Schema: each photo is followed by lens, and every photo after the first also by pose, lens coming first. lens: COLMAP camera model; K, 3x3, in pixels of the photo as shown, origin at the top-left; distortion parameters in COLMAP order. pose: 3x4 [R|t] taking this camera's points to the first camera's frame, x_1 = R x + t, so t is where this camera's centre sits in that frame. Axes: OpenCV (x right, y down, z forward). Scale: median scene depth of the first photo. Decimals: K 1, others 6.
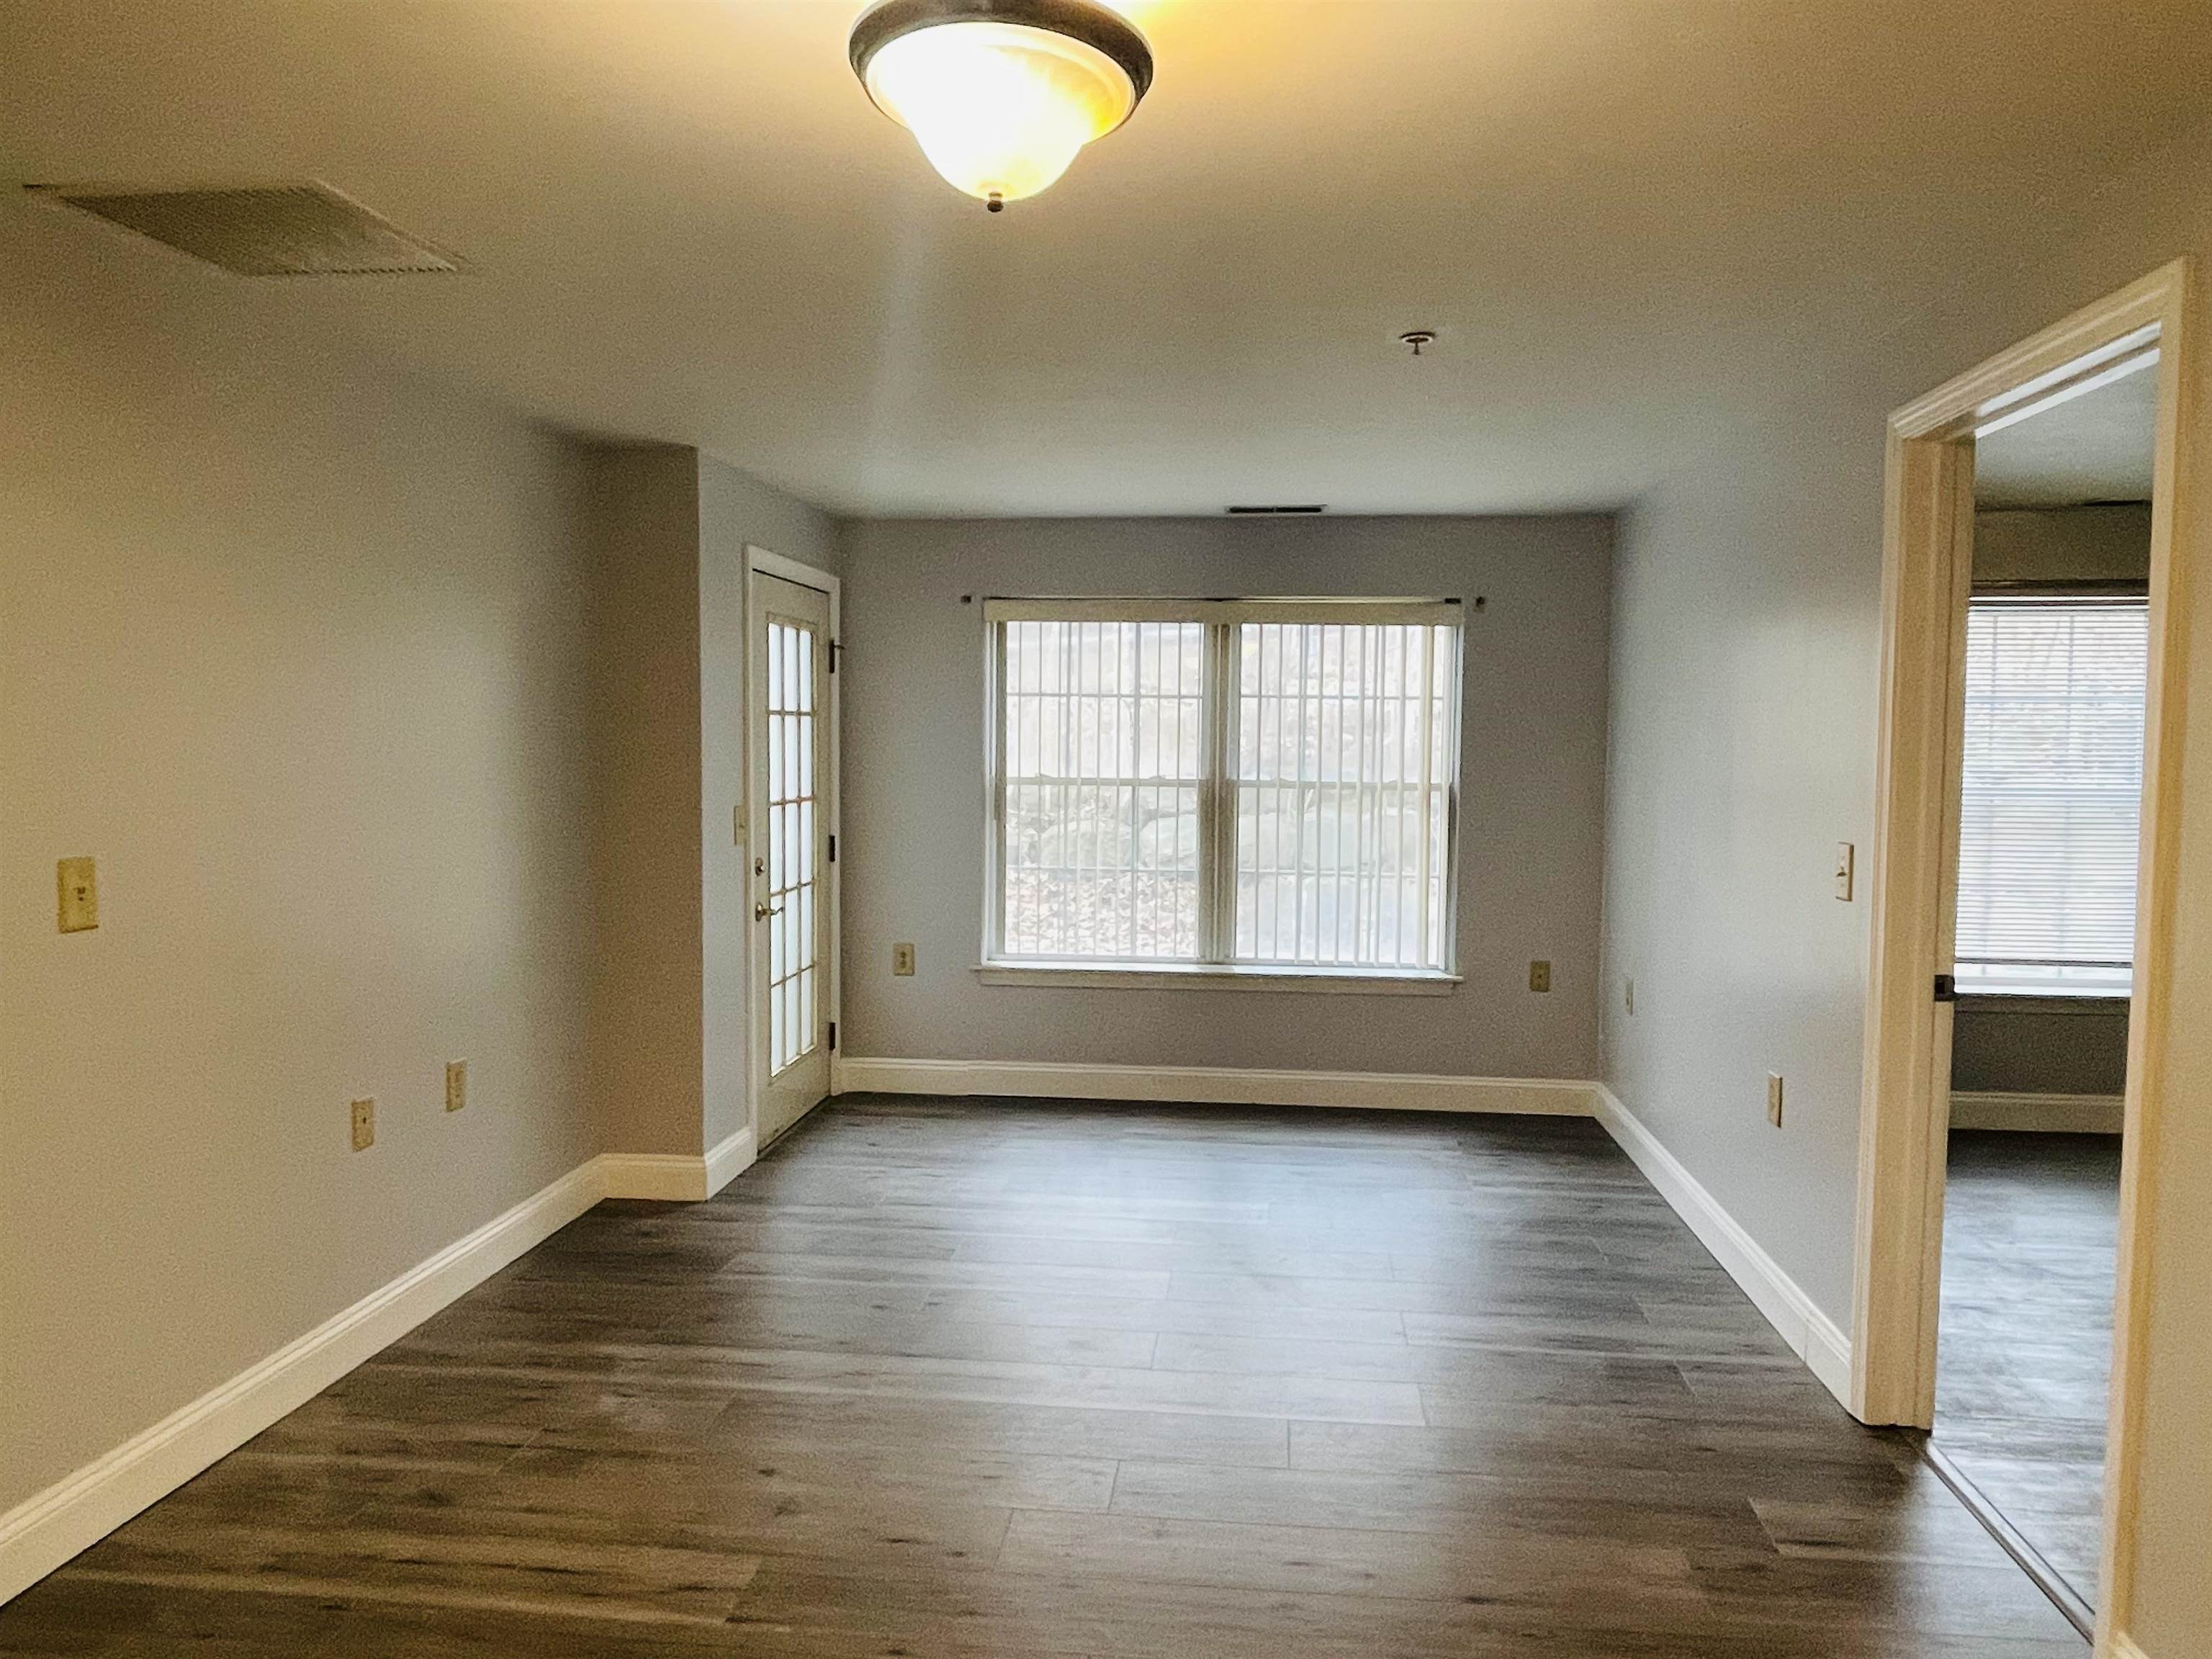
lens RADIAL K [[1550.5, 0, 1082.0], [0, 1550.5, 823.4], [0, 0, 1]] dist [0.005945, -0.004713]
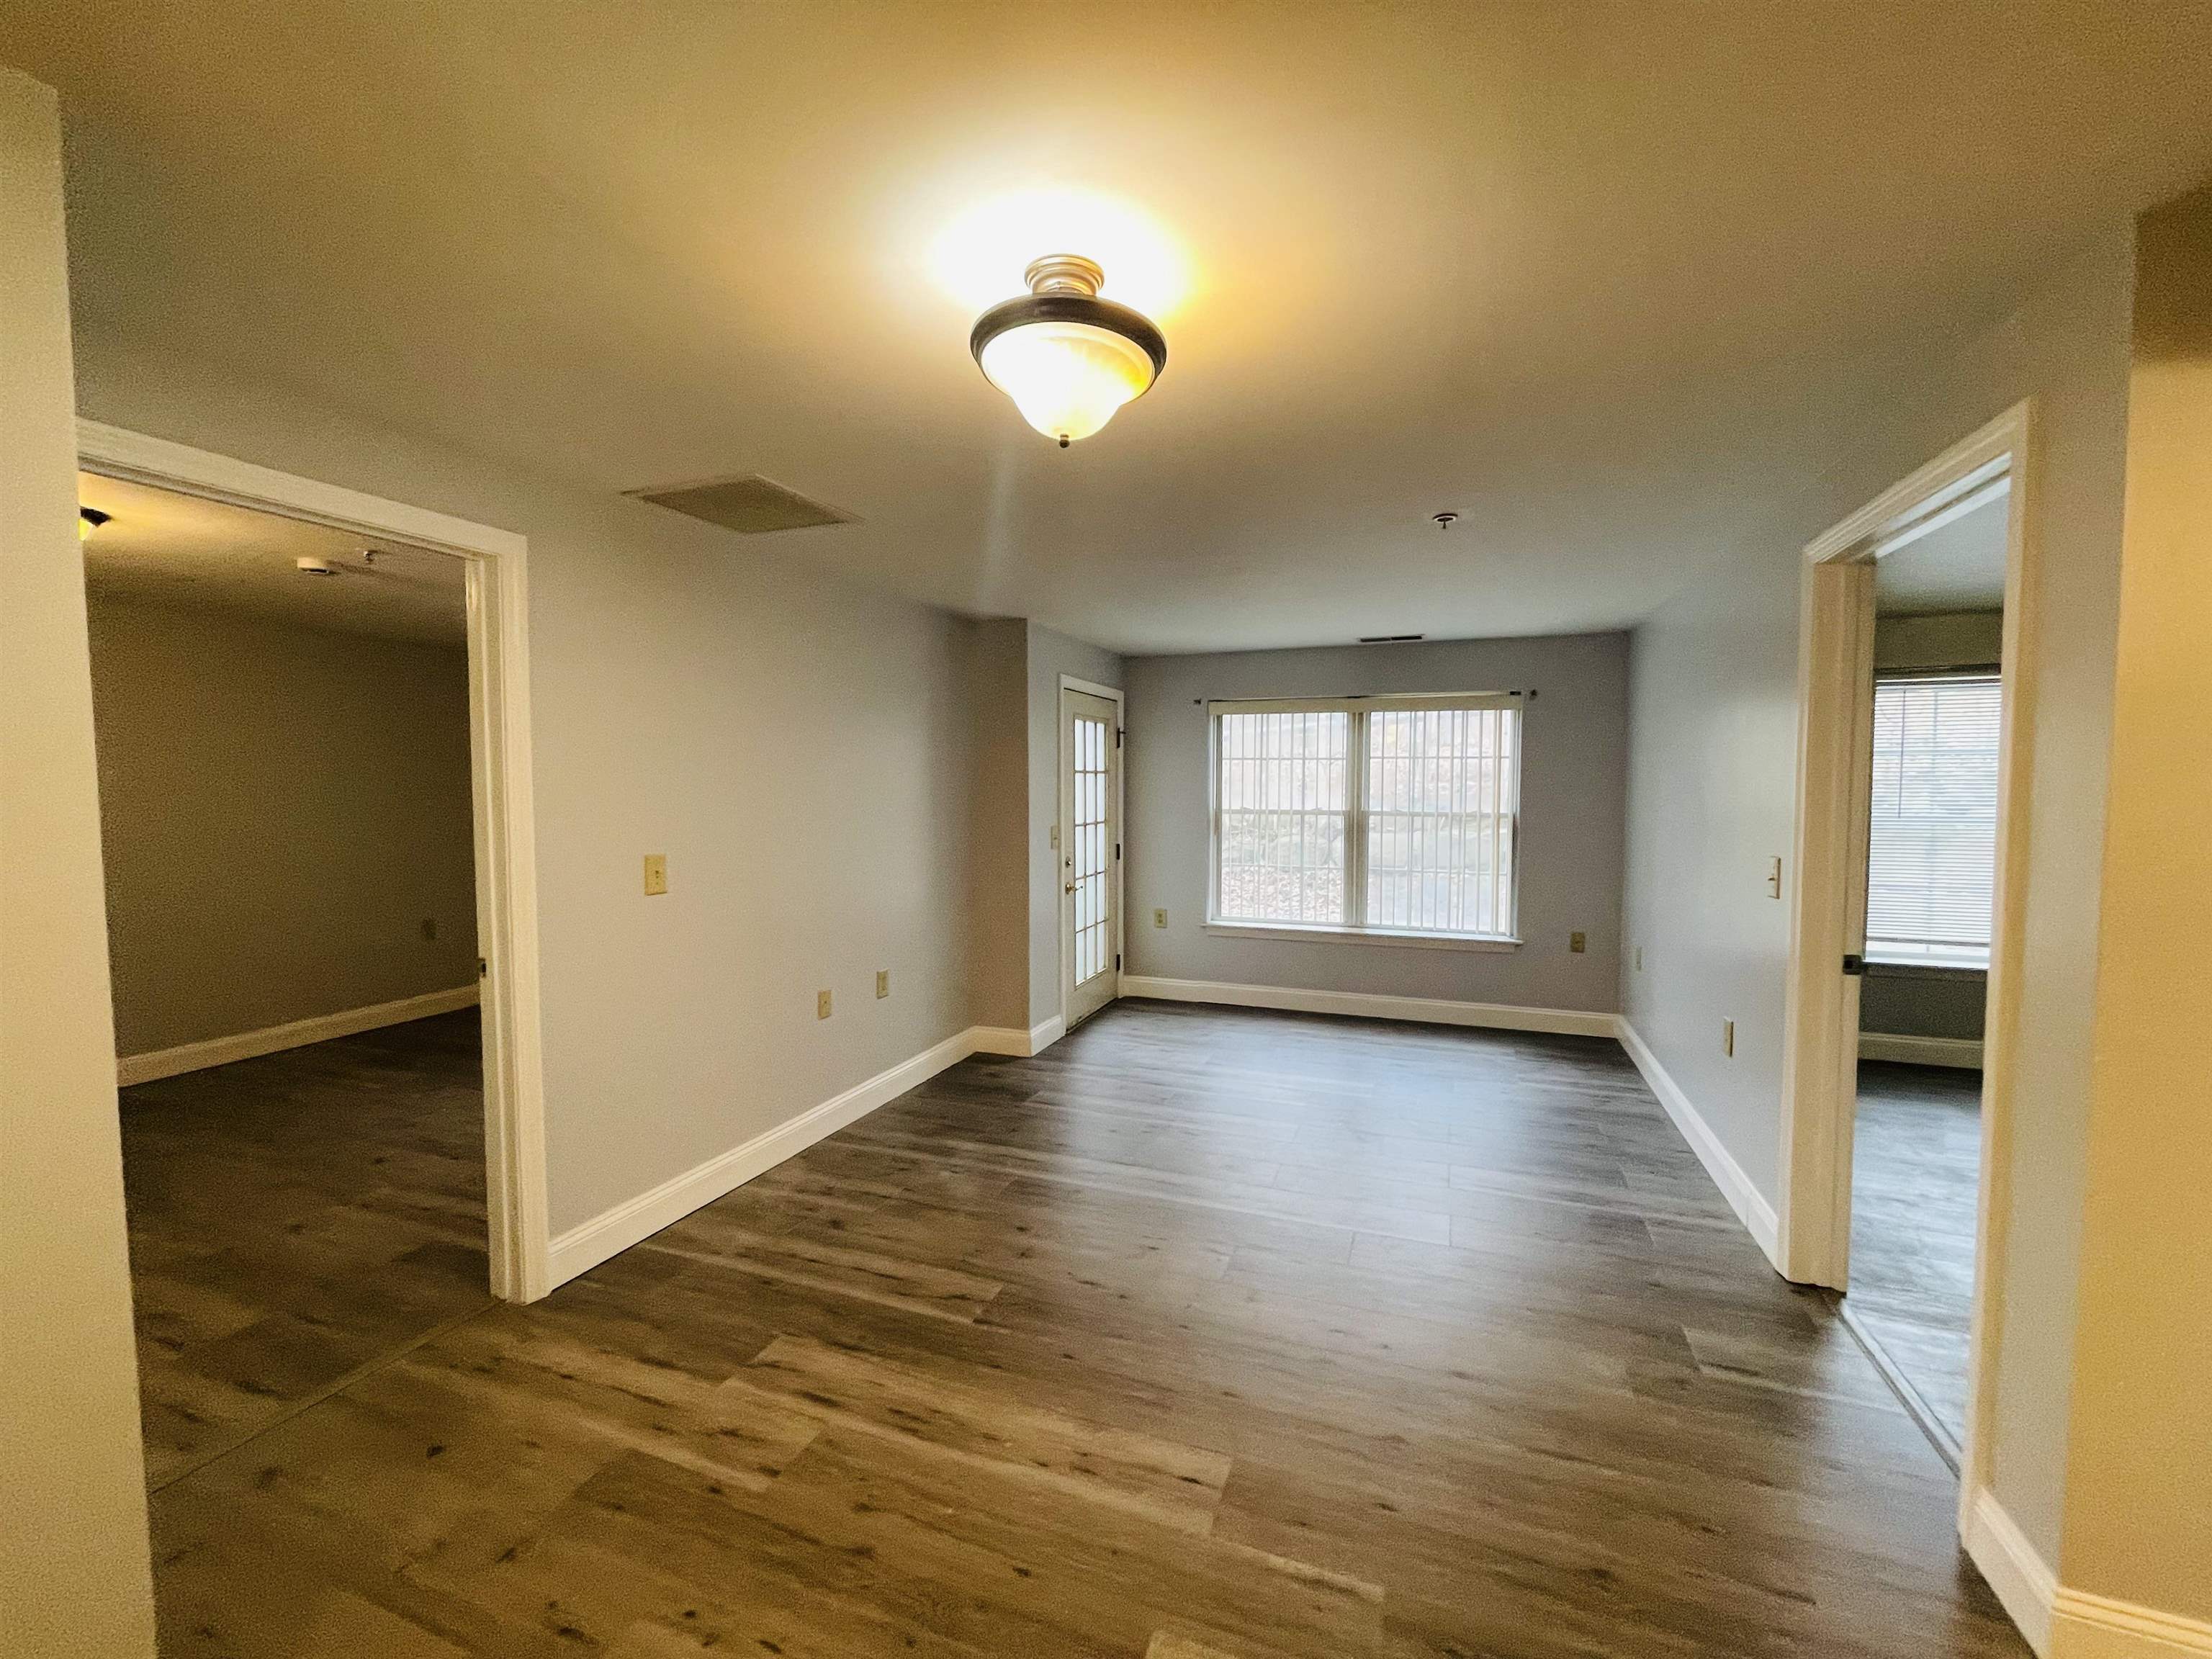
lens RADIAL K [[901.4, 0, 1098.1], [0, 901.4, 827.1], [0, 0, 1]] dist [0.002983, -0.000326]
pose [[0.970329, 0.004112, -0.241753, 0.064307], [-0.006145, 0.999952, -0.007655, -0.003274], [0.241710, 0.008913, 0.970308, 0.046123]]
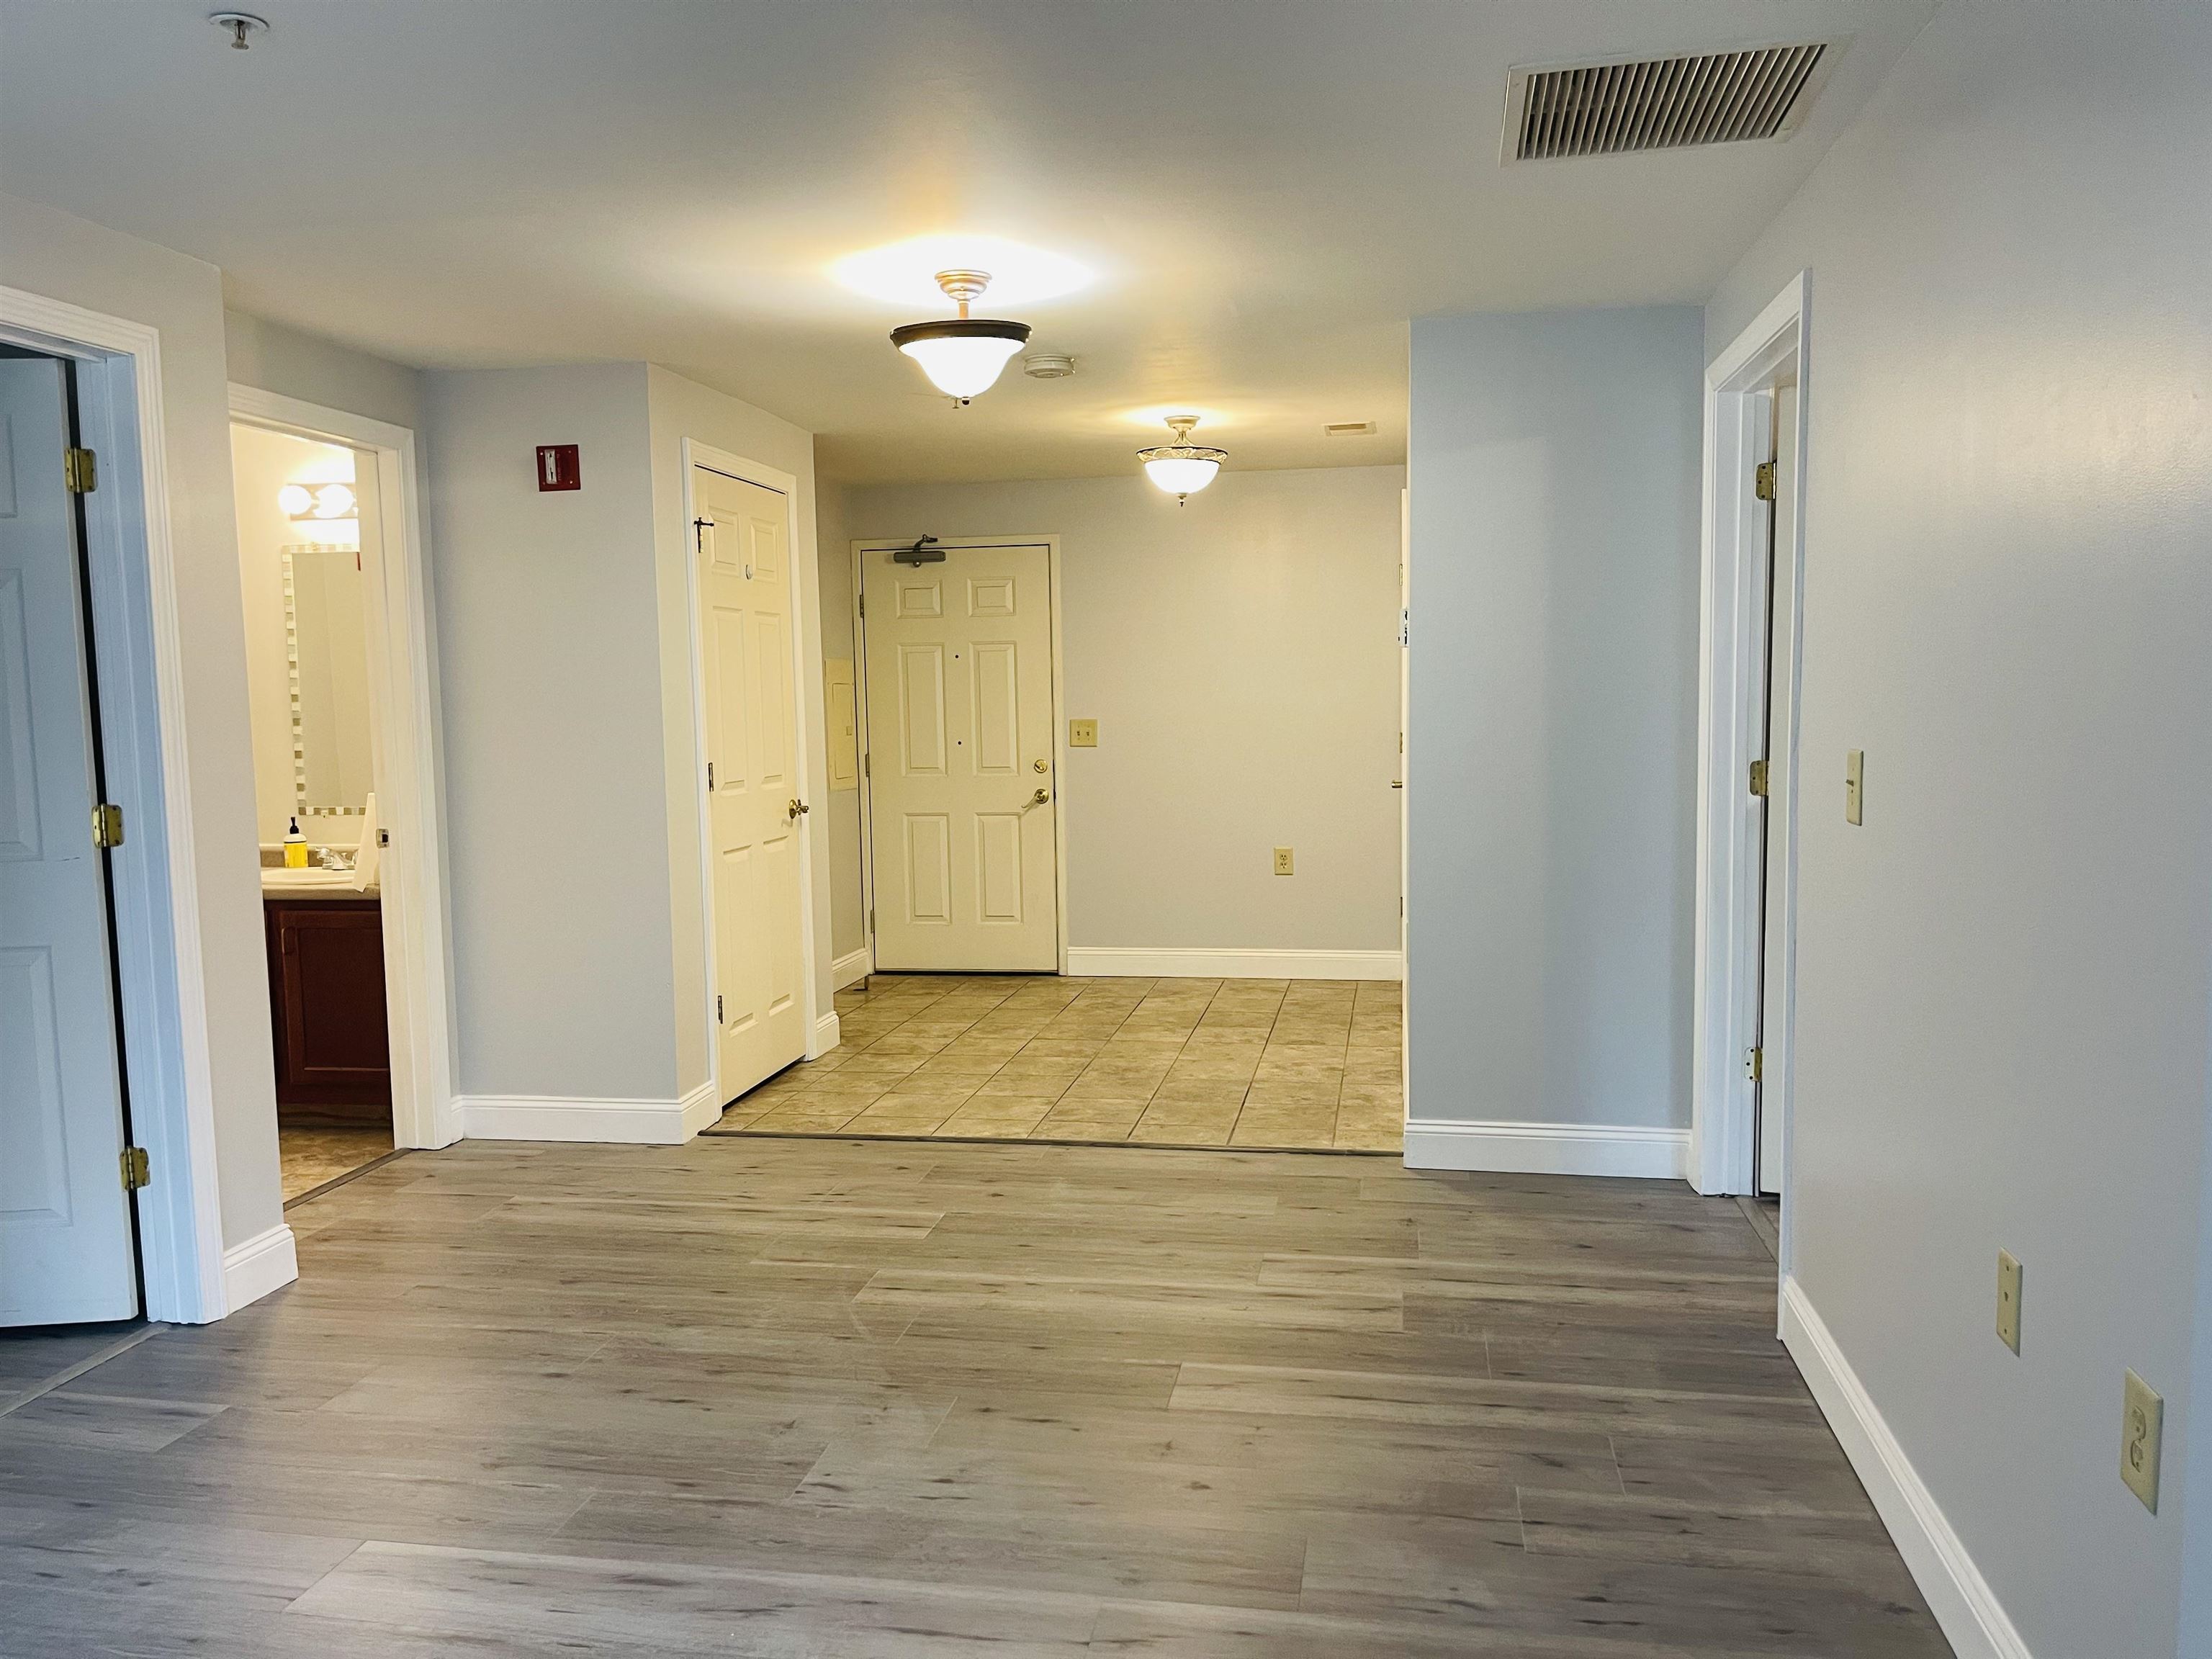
lens RADIAL K [[1645.8, 0, 1092.6], [0, 1645.8, 852.9], [0, 0, 1]] dist [0.041246, -0.053197]
pose [[-0.998481, 0.003522, 0.054989, -0.115044], [0.012036, 0.987798, 0.155274, -0.043273], [-0.053771, 0.155699, -0.986340, 1.094768]]
